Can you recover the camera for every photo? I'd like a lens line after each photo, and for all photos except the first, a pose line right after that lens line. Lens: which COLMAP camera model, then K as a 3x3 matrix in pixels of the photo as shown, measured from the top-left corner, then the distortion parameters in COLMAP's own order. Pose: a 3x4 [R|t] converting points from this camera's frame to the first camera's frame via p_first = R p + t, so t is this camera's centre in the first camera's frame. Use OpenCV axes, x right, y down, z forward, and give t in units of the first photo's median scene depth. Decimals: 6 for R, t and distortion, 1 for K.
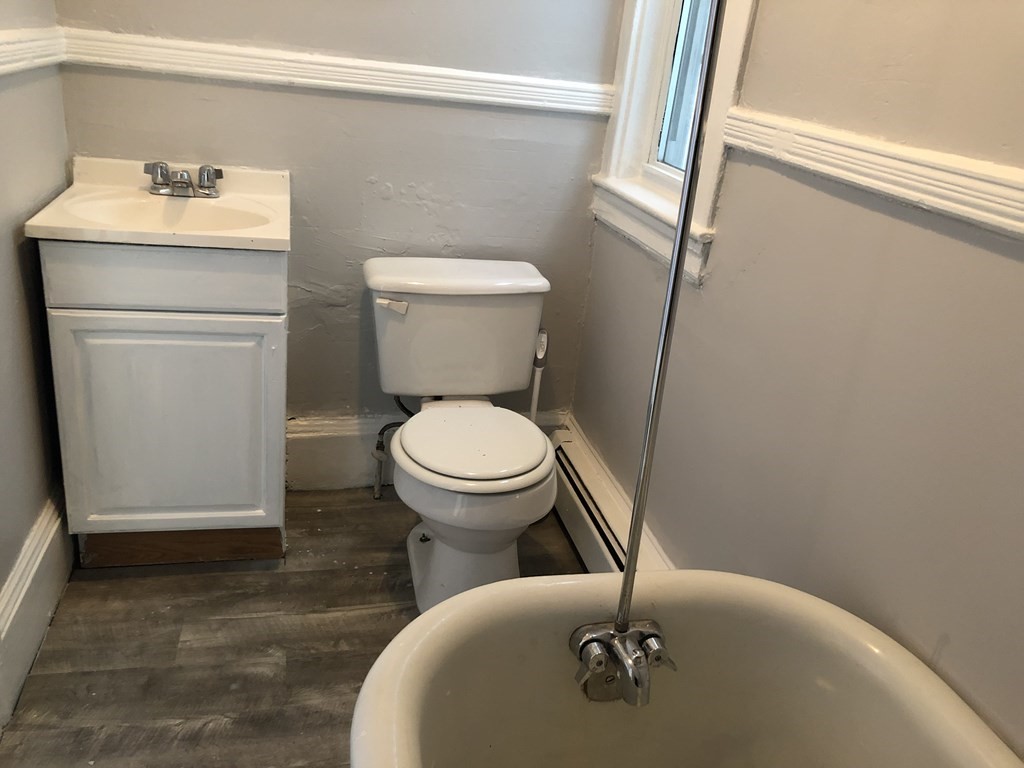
lens RADIAL K [[832.1, 0, 511.5], [0, 832.1, 367.6], [0, 0, 1]] dist [0.135181, -0.585142]
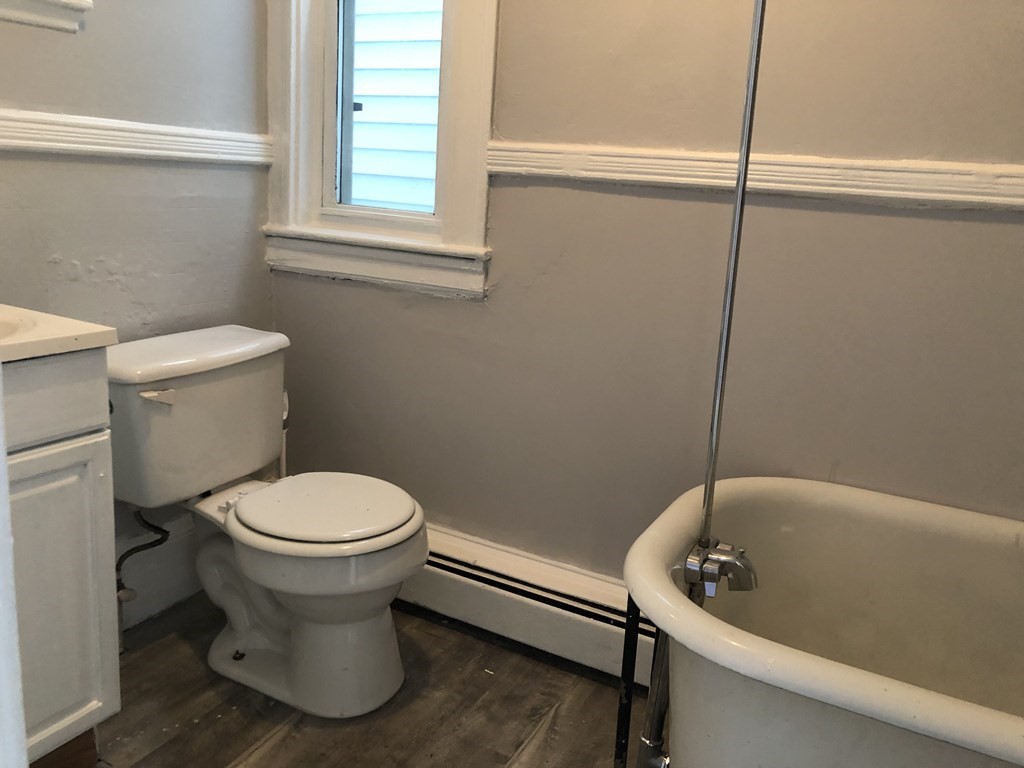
lens RADIAL K [[852.1, 0, 512.9], [0, 852.1, 367.9], [0, 0, 1]] dist [-0.086111, 0.188564]
pose [[0.672714, -0.226876, 0.704261, -0.461982], [0.276189, 0.960028, 0.045453, -0.040826], [-0.686422, 0.163932, 0.708485, 0.148795]]
